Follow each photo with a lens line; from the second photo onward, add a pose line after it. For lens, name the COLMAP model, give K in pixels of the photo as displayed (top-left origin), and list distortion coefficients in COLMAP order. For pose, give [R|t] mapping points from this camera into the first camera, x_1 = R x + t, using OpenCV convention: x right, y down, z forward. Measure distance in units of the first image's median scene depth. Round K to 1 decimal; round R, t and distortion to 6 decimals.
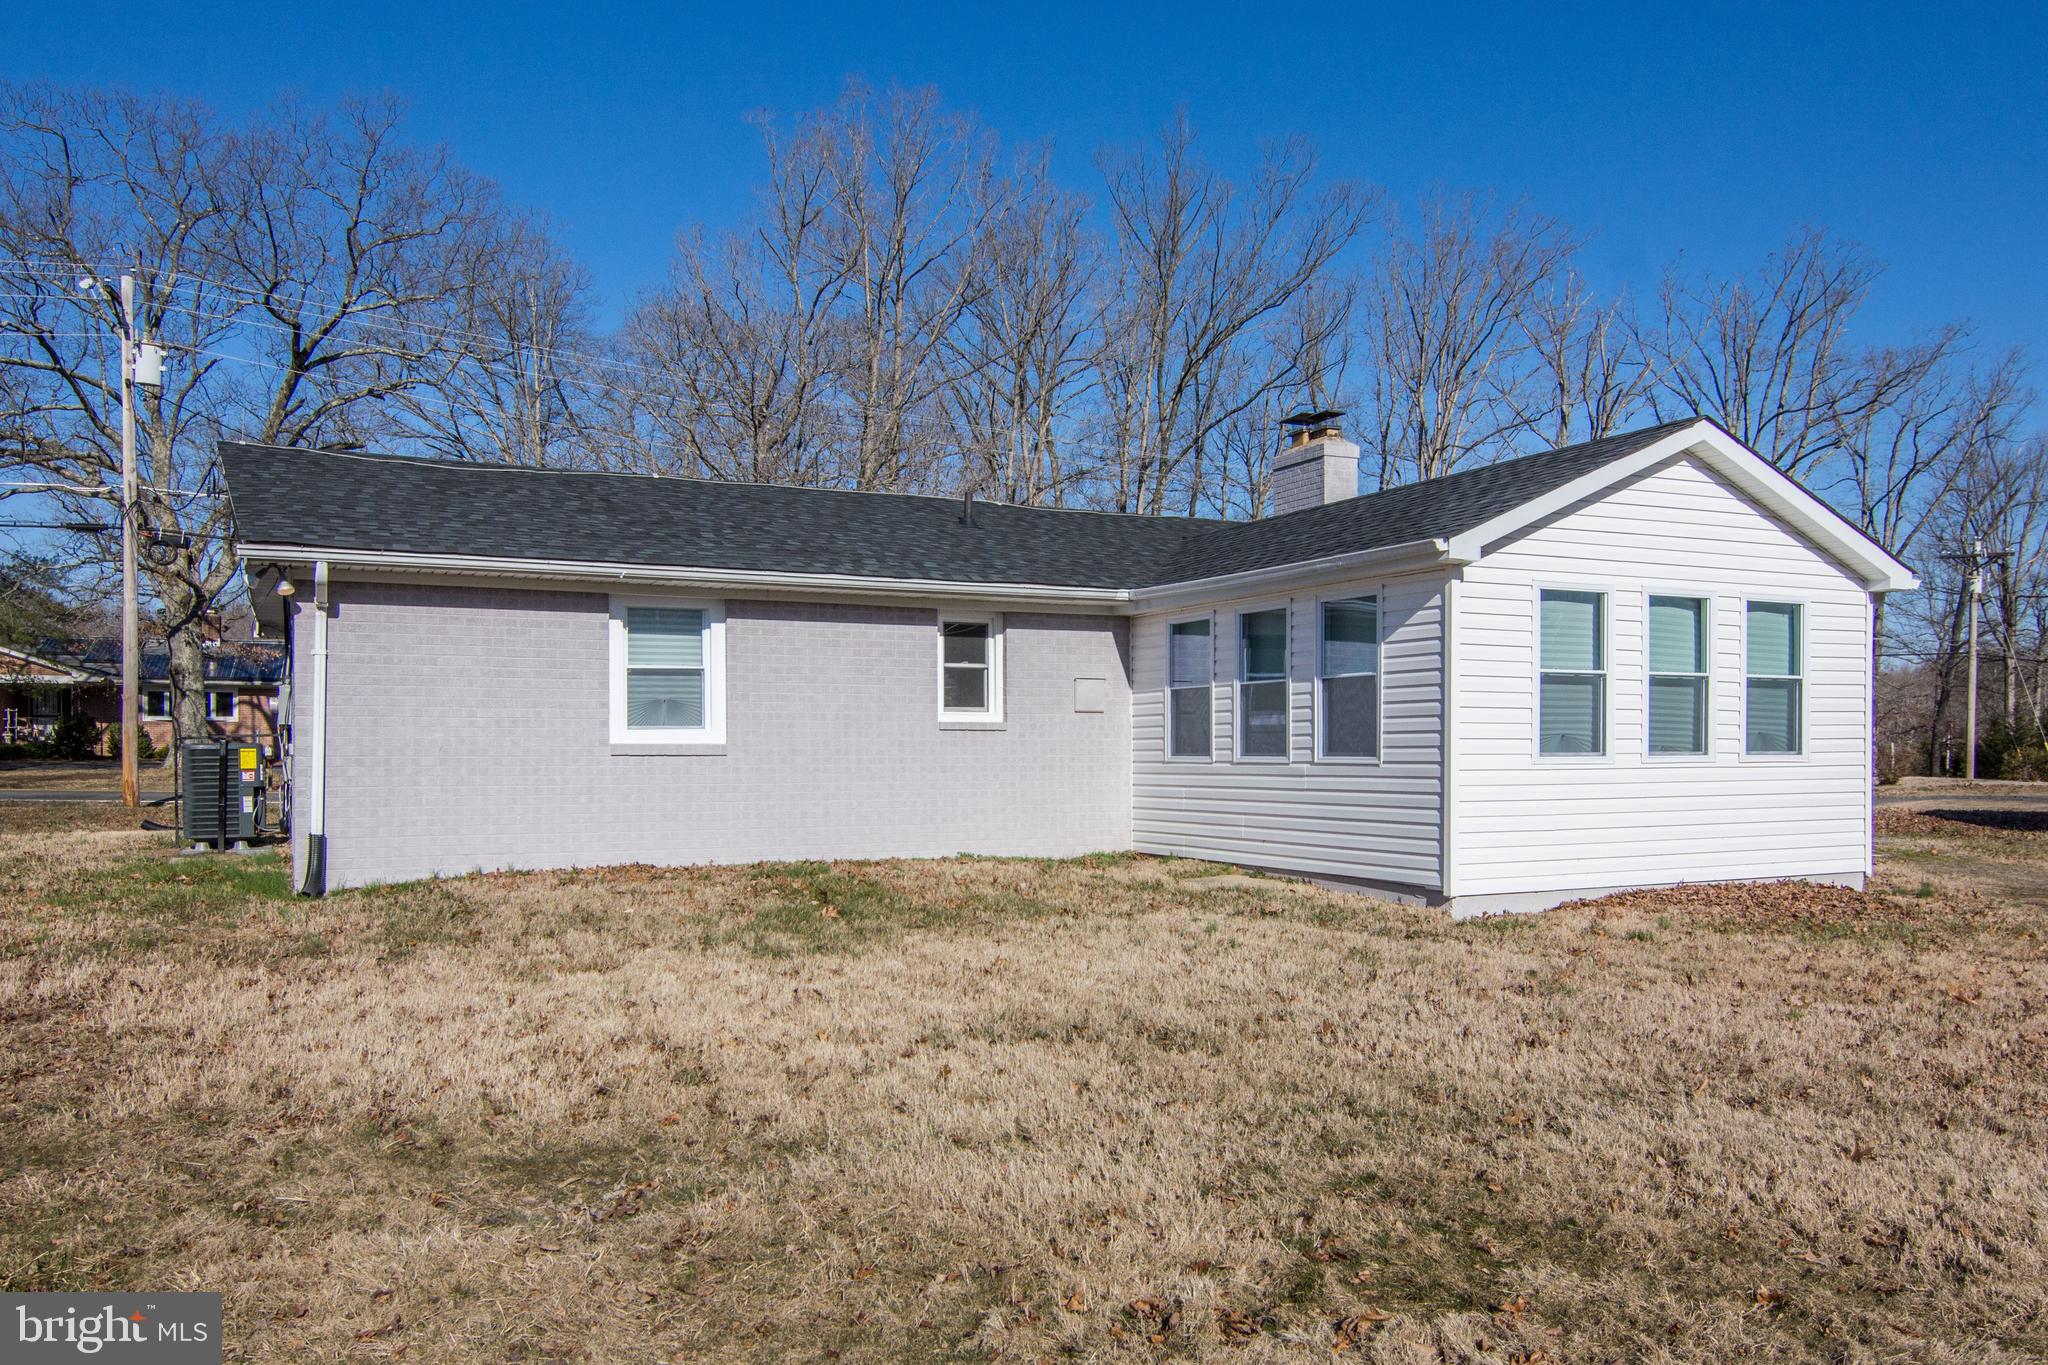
lens RADIAL K [[1455.8, 0, 978.1], [0, 1455.8, 747.5], [0, 0, 1]] dist [-0.006703, -0.002494]
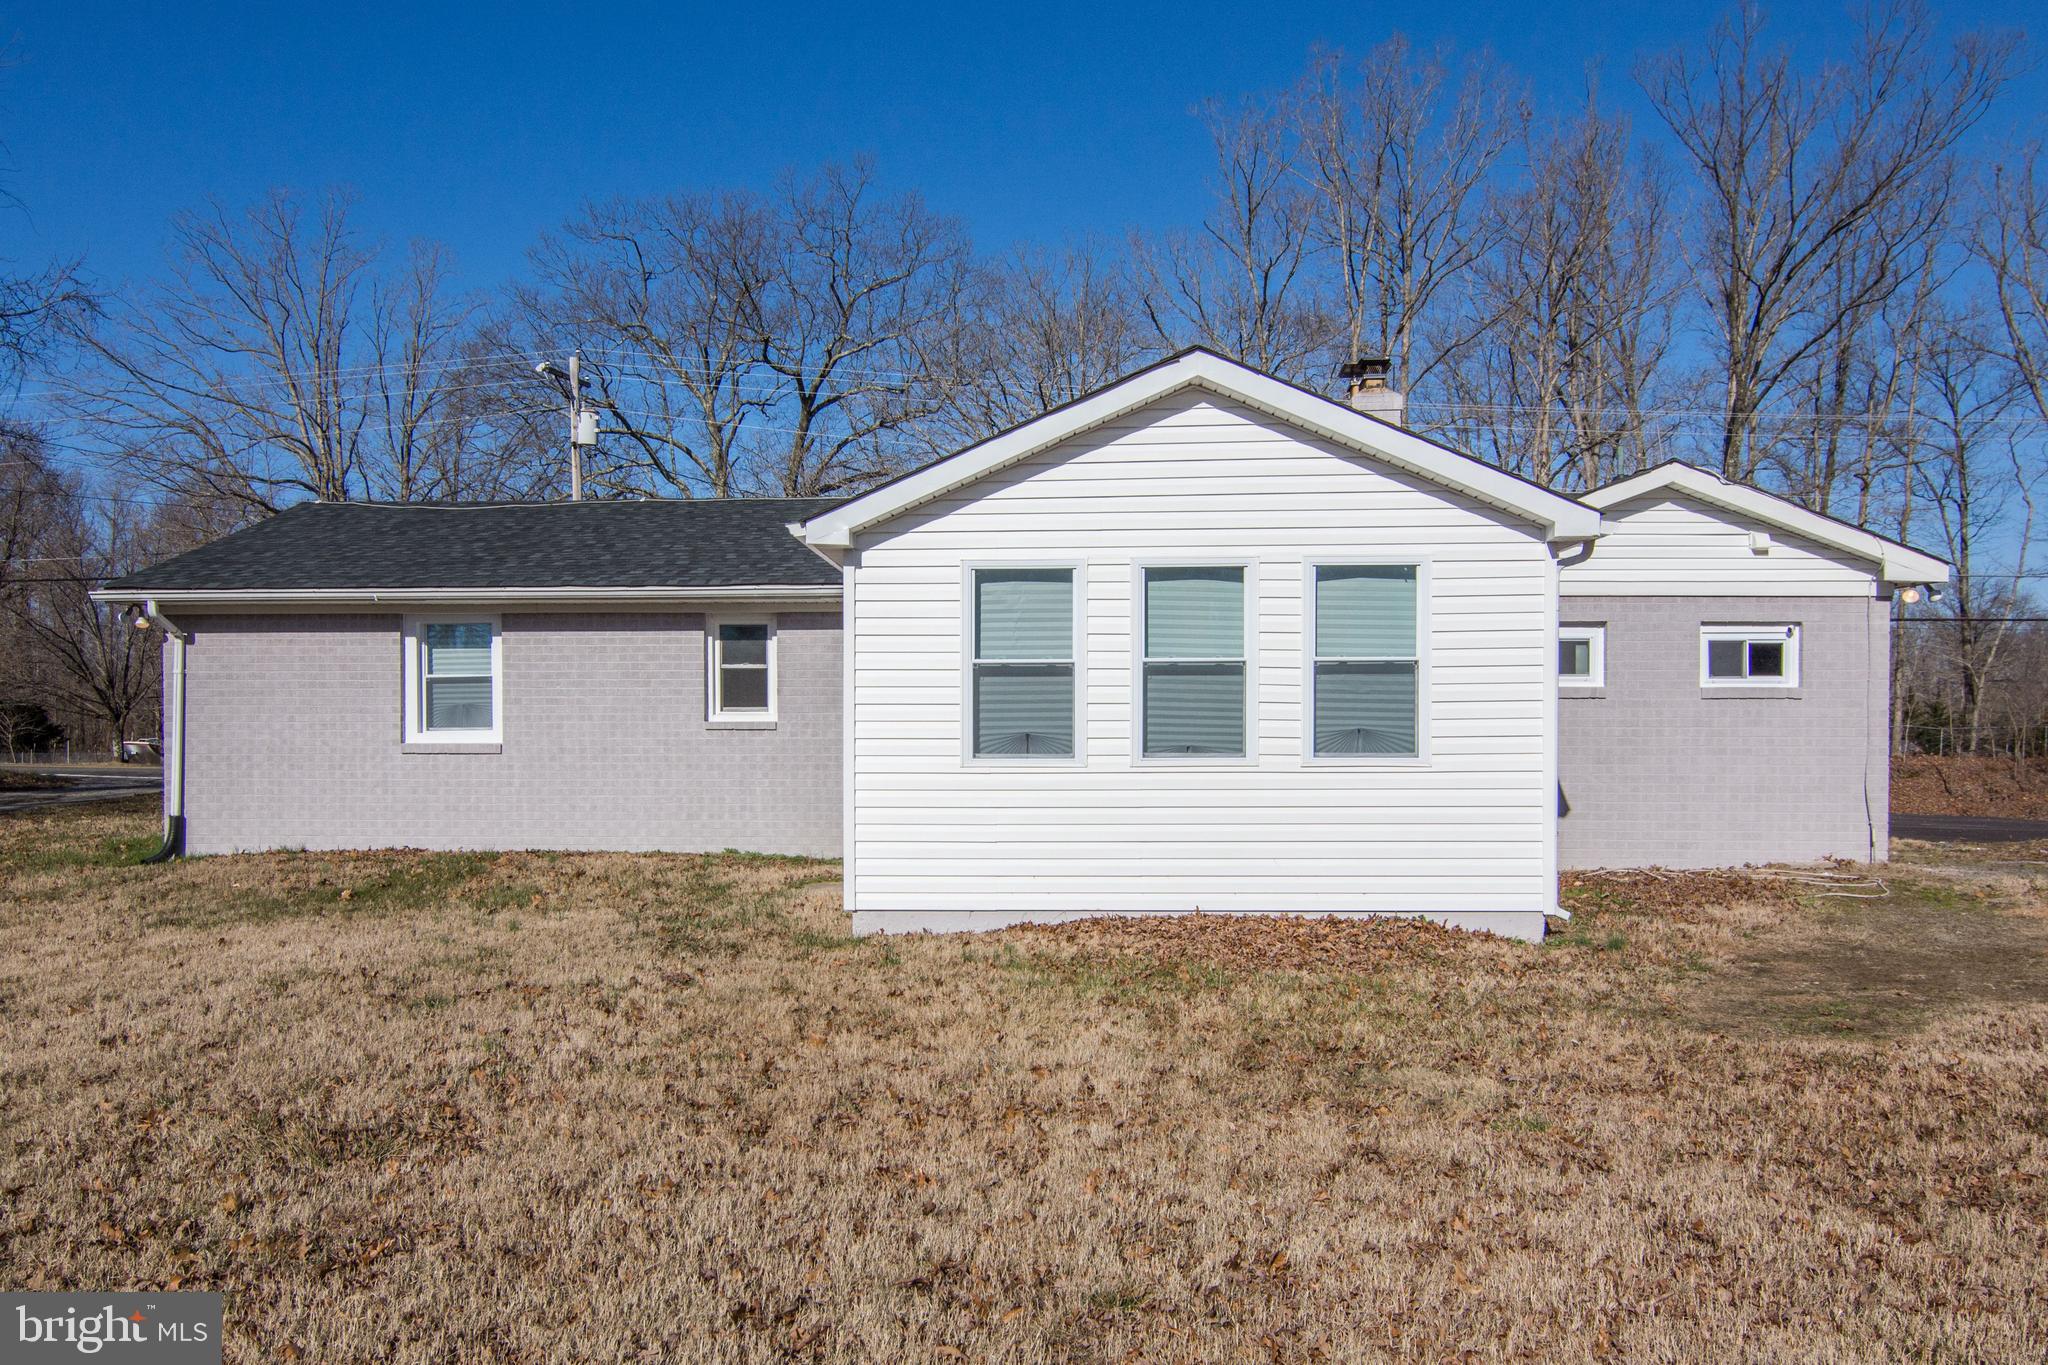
lens RADIAL K [[1455.8, 0, 978.1], [0, 1455.8, 747.5], [0, 0, 1]] dist [-0.006703, -0.002494]
pose [[0.885753, 0.001049, -0.464156, 0.708062], [0.000610, 0.999994, 0.003424, -0.003111], [0.464157, -0.003316, 0.885747, 0.191665]]
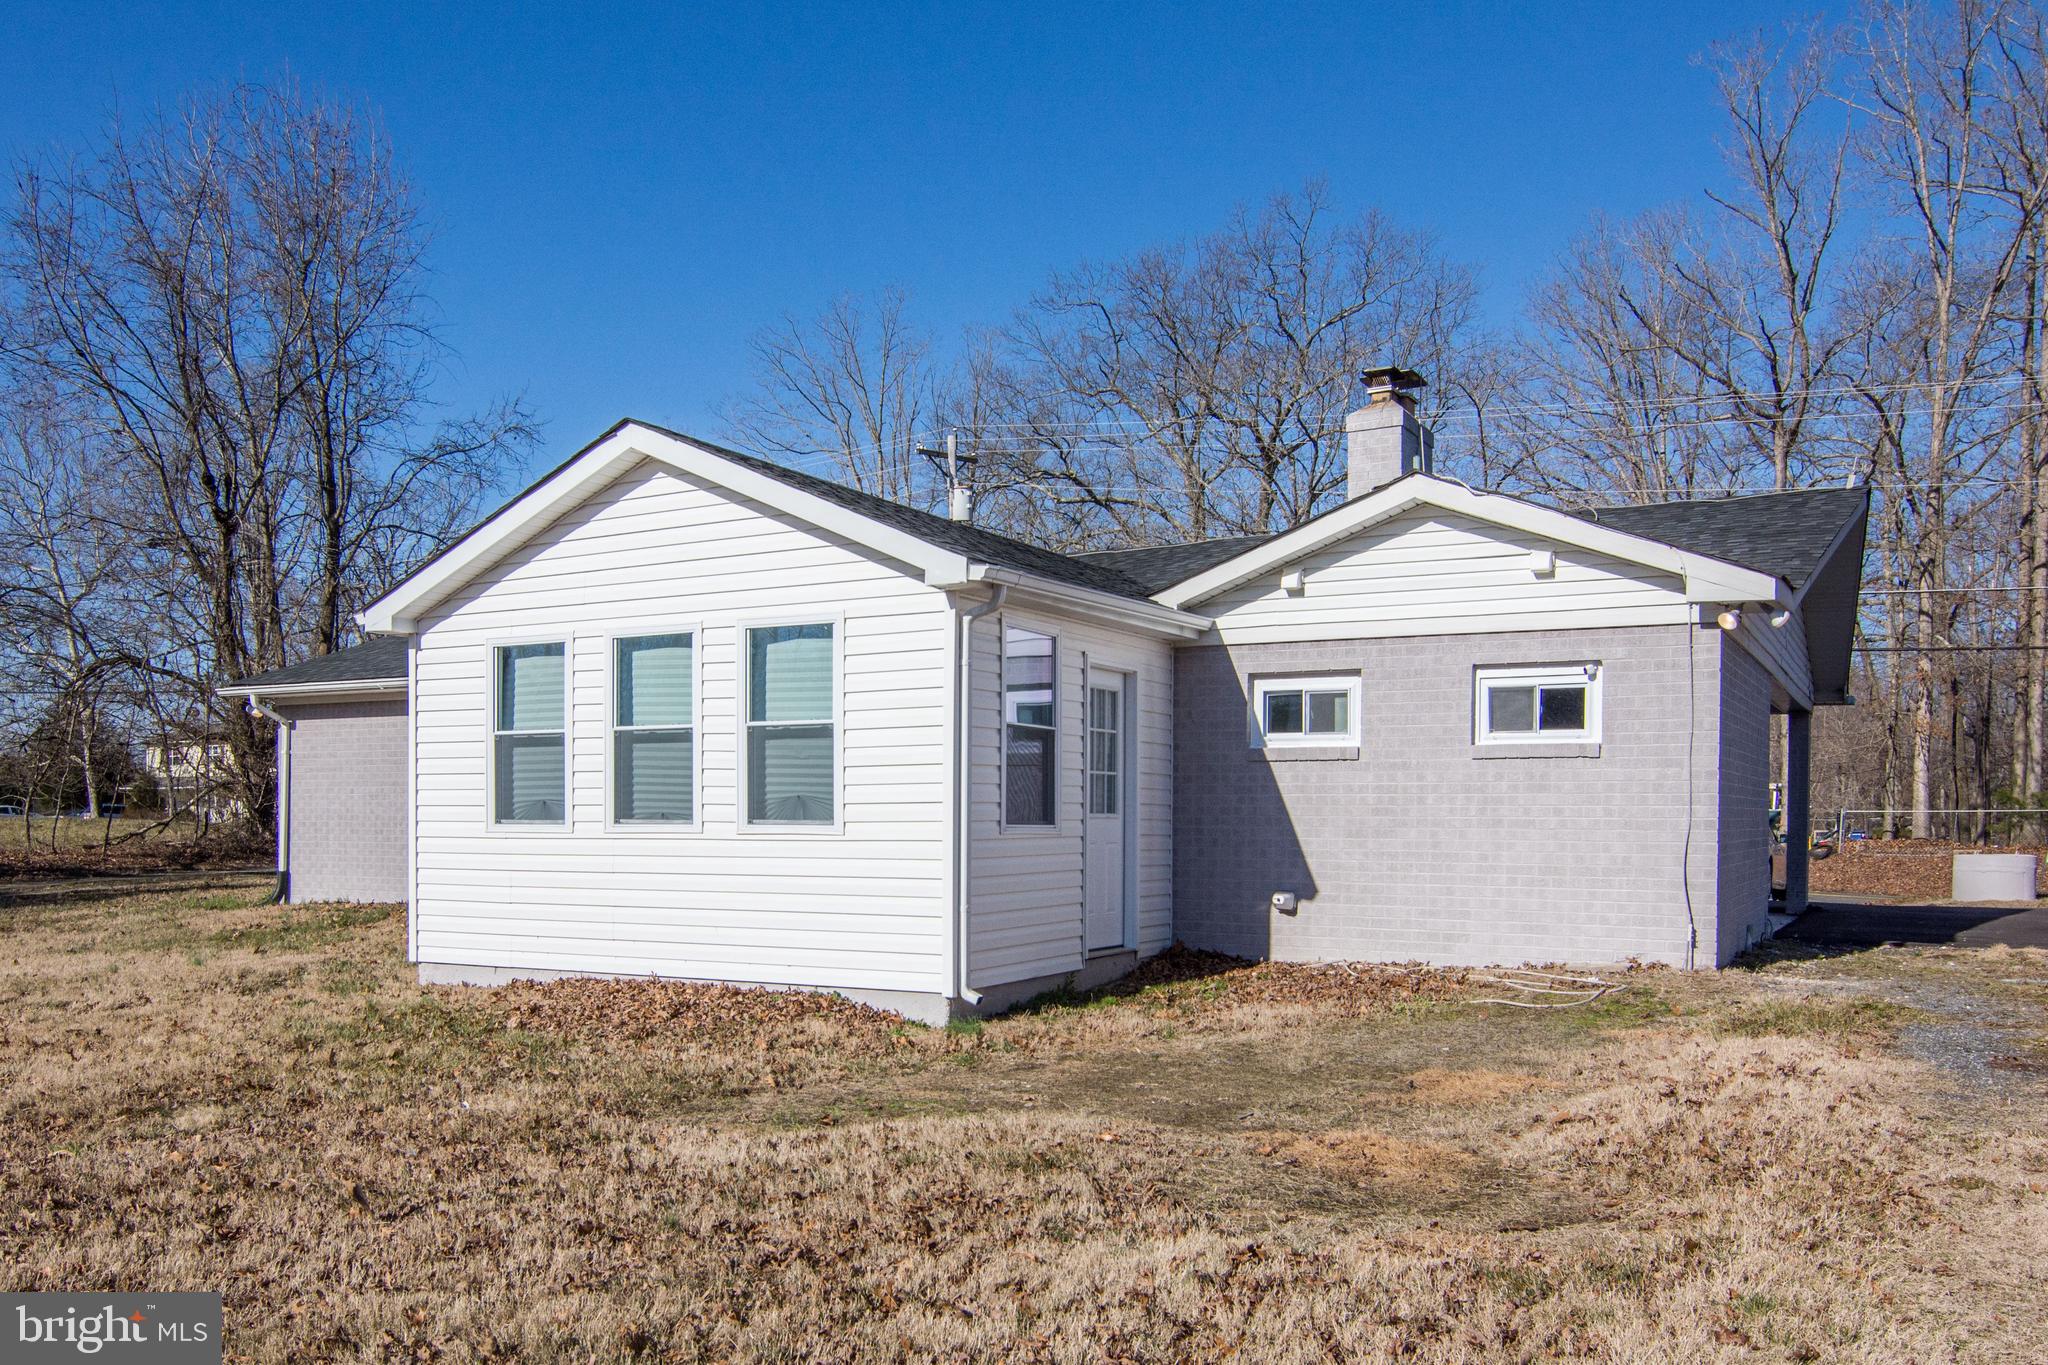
lens RADIAL K [[1549.9, 0, 994.7], [0, 1549.9, 824.6], [0, 0, 1]] dist [-0.001560, -0.001138]
pose [[0.604325, 0.005818, -0.796717, 1.227560], [-0.002689, 0.999983, 0.005262, 0.000246], [0.796733, -0.001038, 0.604330, 0.574368]]
